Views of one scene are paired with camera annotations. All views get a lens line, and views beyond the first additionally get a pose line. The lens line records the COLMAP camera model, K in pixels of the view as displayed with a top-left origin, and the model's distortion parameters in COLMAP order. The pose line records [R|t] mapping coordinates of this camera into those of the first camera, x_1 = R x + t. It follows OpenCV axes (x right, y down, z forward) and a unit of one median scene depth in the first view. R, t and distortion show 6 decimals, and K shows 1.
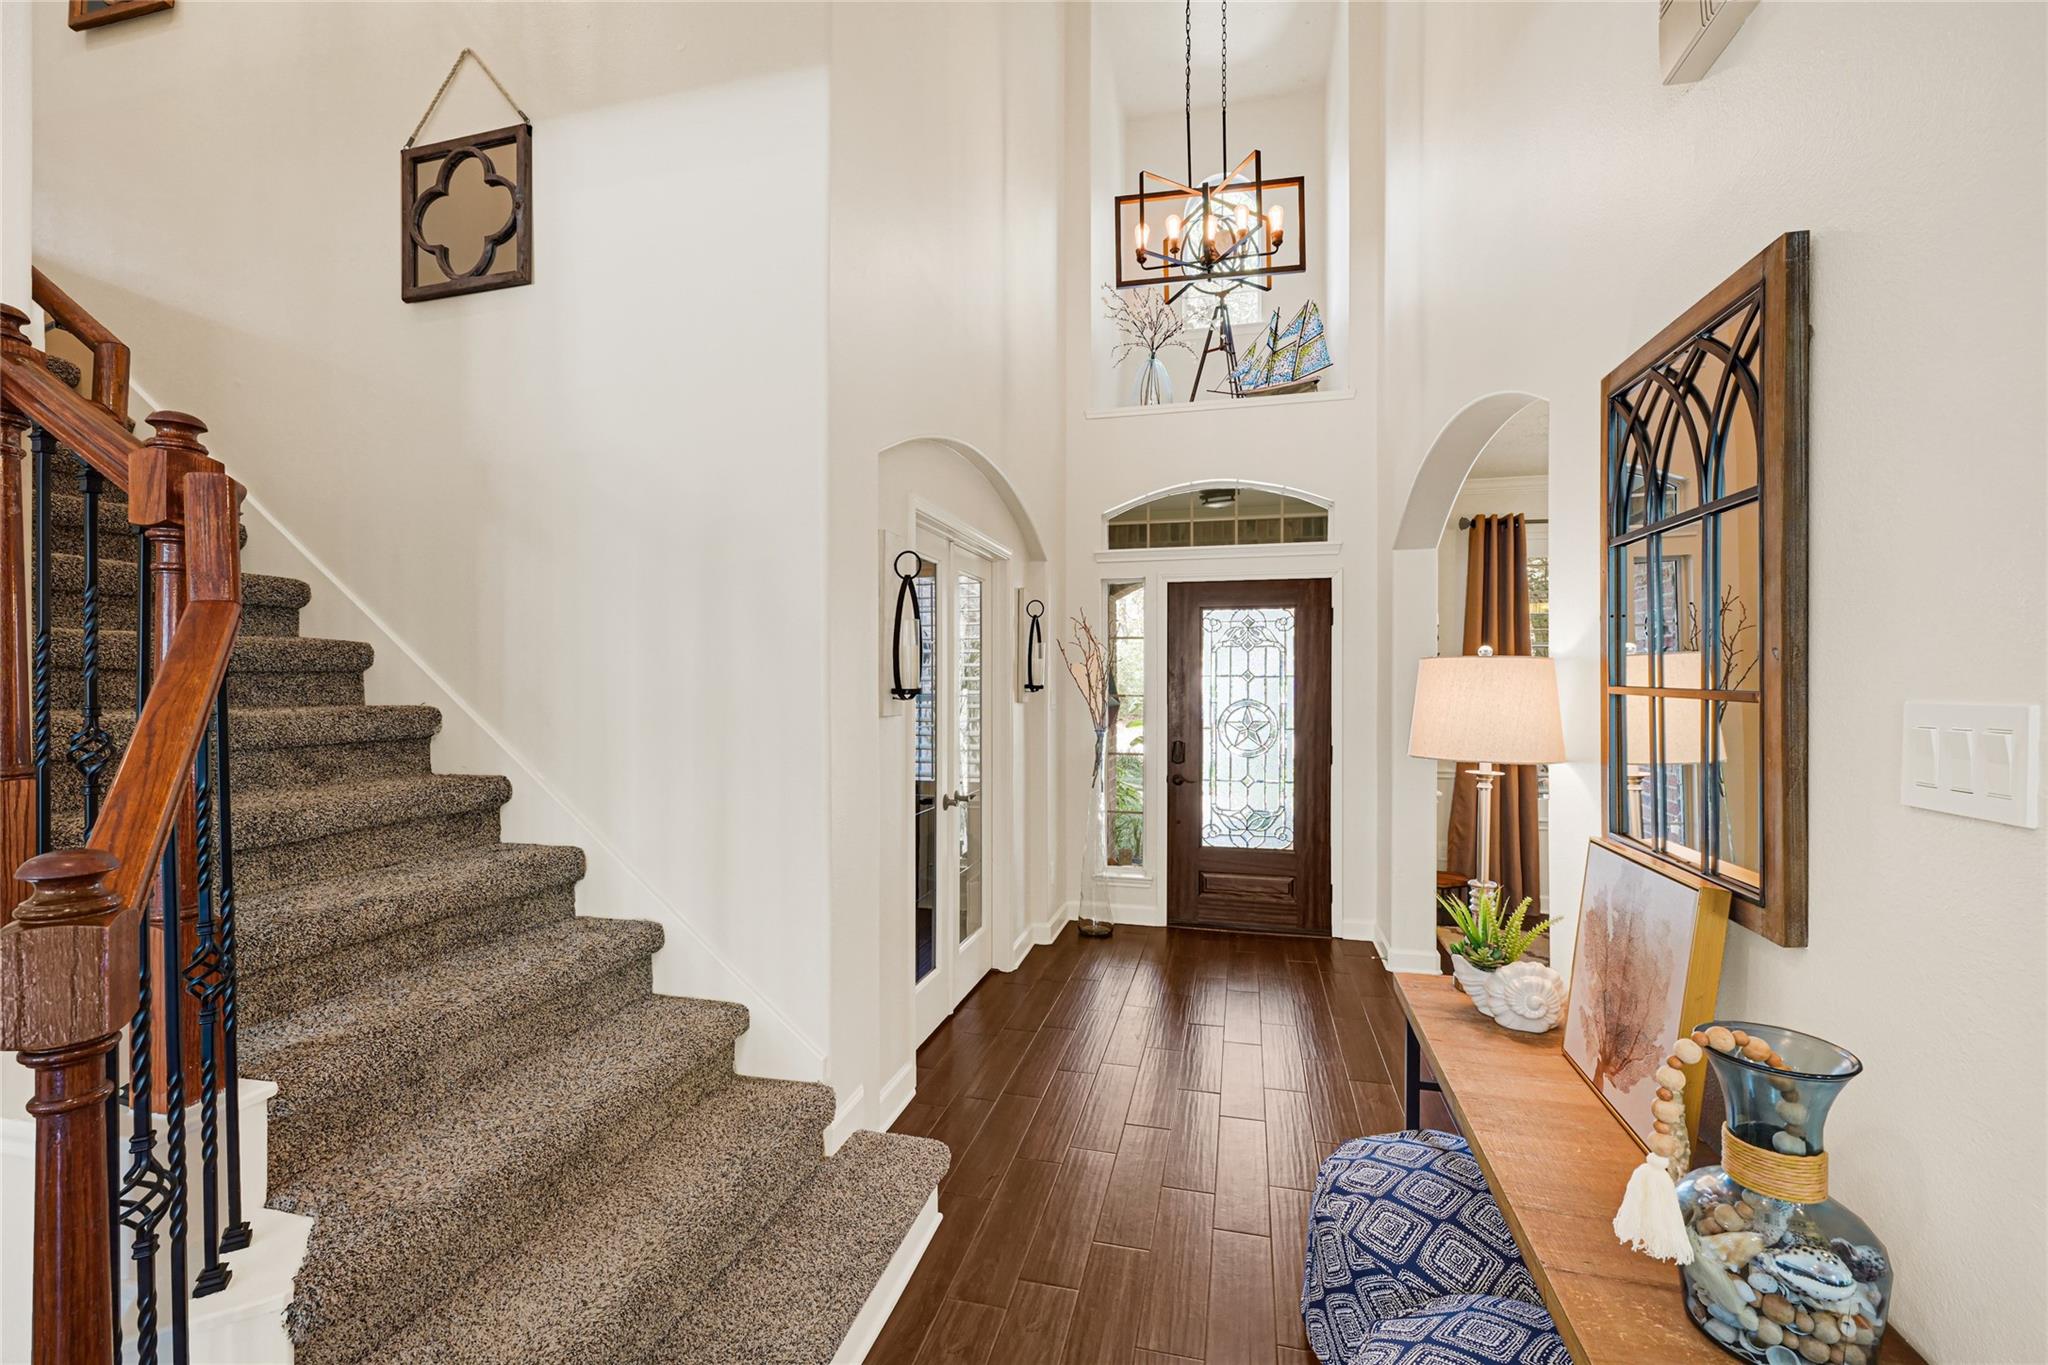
lens RADIAL K [[842.1, 0, 1020.8], [0, 842.1, 687.6], [0, 0, 1]] dist [-0.000665, 0.000088]
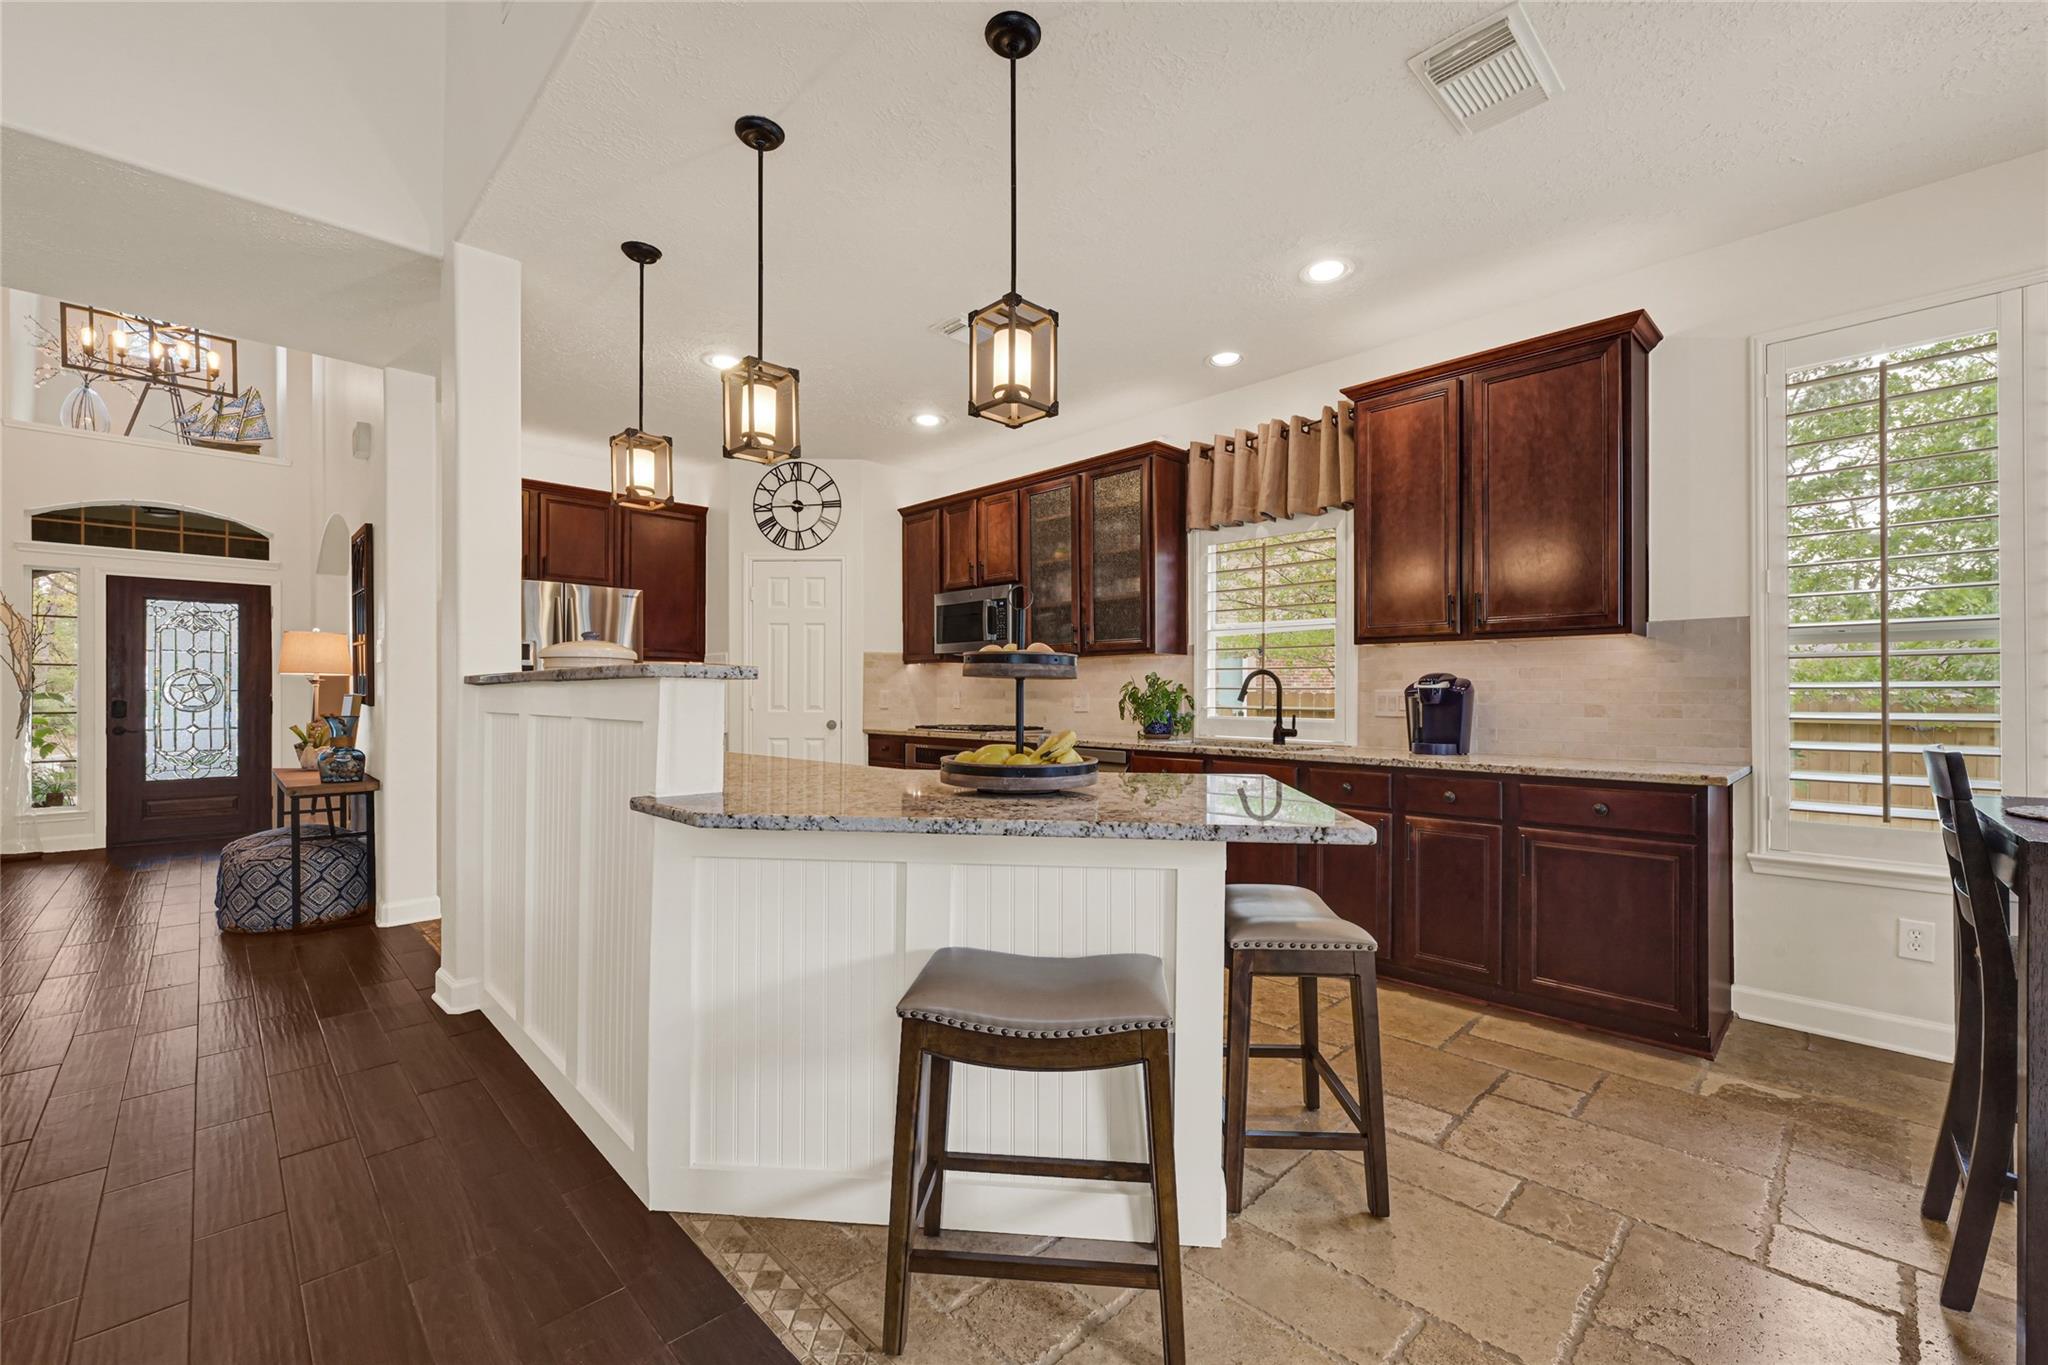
lens RADIAL K [[842.1, 0, 1020.8], [0, 842.1, 687.6], [0, 0, 1]] dist [-0.000665, 0.000088]
pose [[0.517568, 0.002214, 0.855639, -0.200779], [0.007273, 0.999949, -0.006987, 0.063806], [-0.855611, 0.009840, 0.517525, -0.844566]]
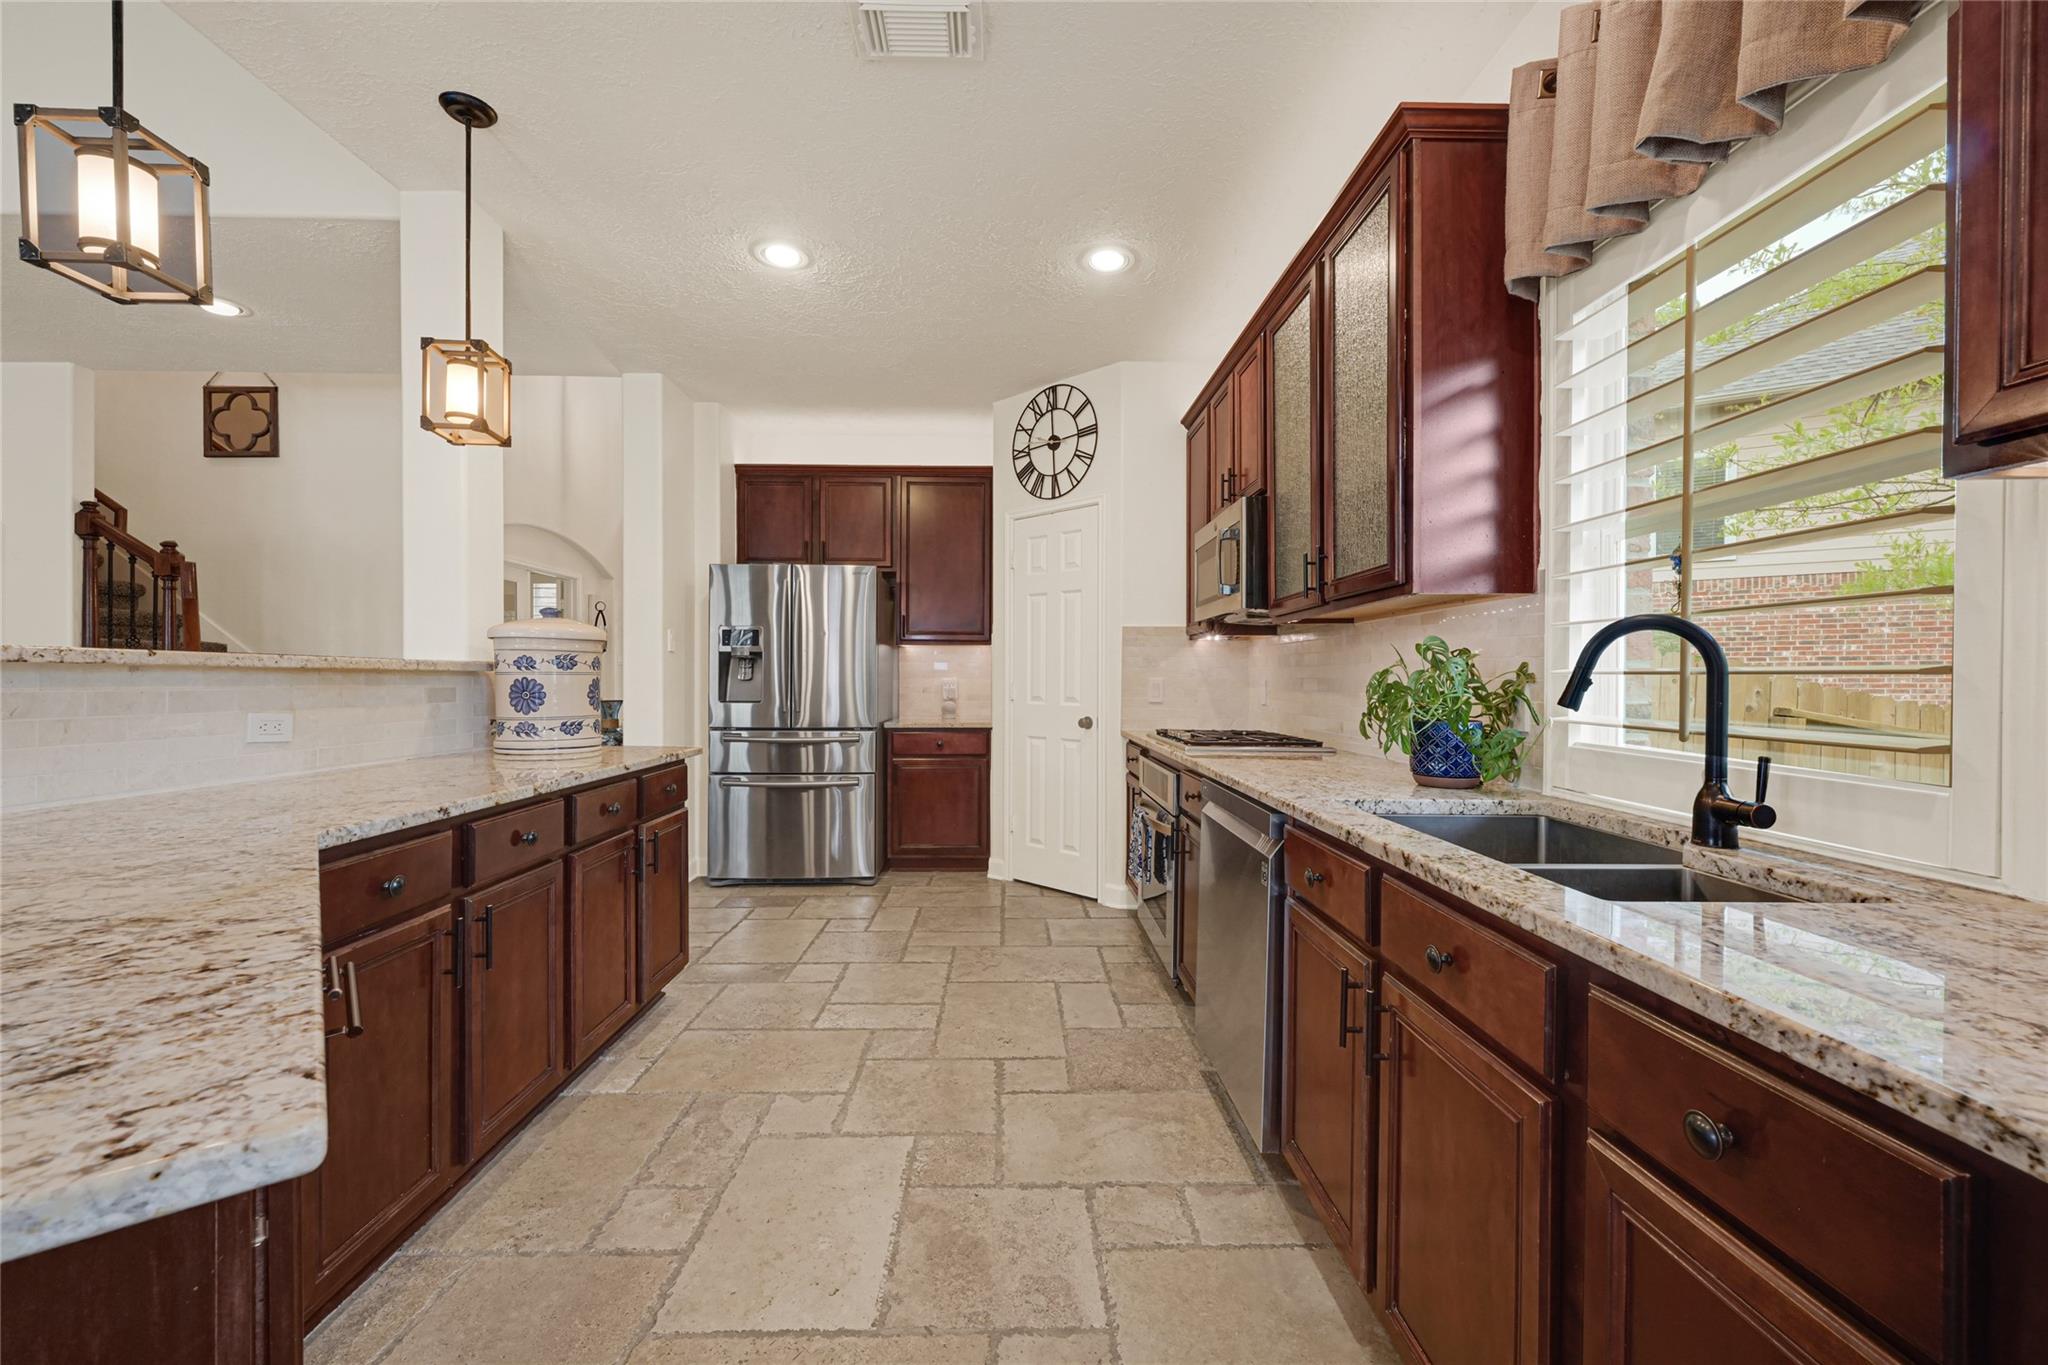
lens RADIAL K [[816.9, 0, 1024.0], [0, 816.9, 682.5], [0, 0, 1]] dist [0.000375, -0.000063]
pose [[0.959323, -0.001626, 0.282307, 0.353743], [0.001890, 0.999998, -0.000665, 0.063352], [-0.282306, 0.001172, 0.959324, -0.821115]]
